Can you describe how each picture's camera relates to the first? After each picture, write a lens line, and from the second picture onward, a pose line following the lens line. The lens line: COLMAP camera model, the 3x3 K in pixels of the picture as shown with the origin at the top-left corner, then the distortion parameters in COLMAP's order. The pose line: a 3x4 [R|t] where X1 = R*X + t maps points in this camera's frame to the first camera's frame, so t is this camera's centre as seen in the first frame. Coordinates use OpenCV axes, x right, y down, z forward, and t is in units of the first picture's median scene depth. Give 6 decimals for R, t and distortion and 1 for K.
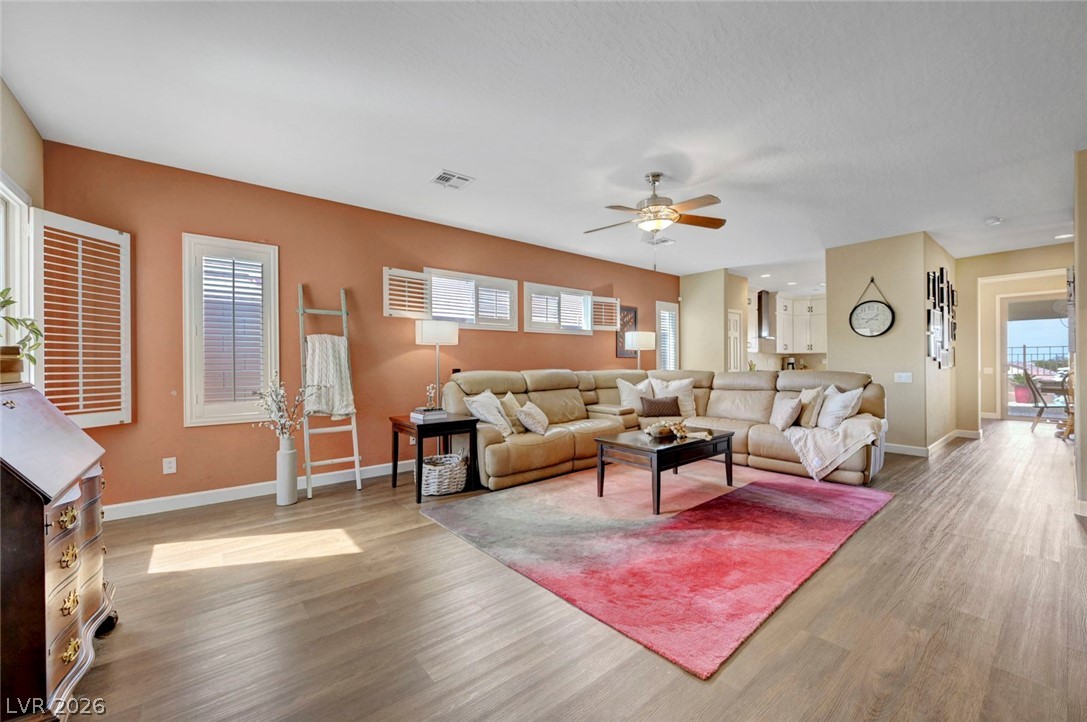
lens RADIAL K [[427.6, 0, 543.5], [0, 427.6, 361.0], [0, 0, 1]] dist [-0.001399, -0.000094]
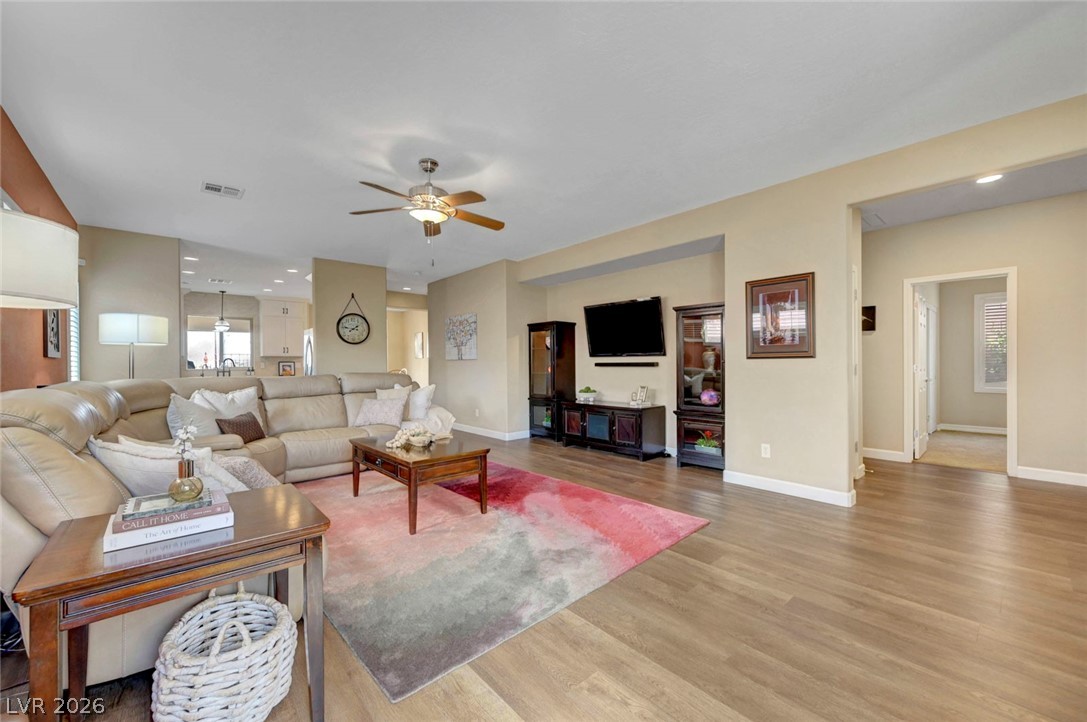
lens RADIAL K [[427.6, 0, 543.5], [0, 427.6, 361.0], [0, 0, 1]] dist [-0.001399, -0.000094]
pose [[-0.043059, 0.010249, 0.999020, -0.624492], [0.000798, 0.999947, -0.010224, 0.004545], [-0.999072, 0.000357, -0.043065, 0.736968]]
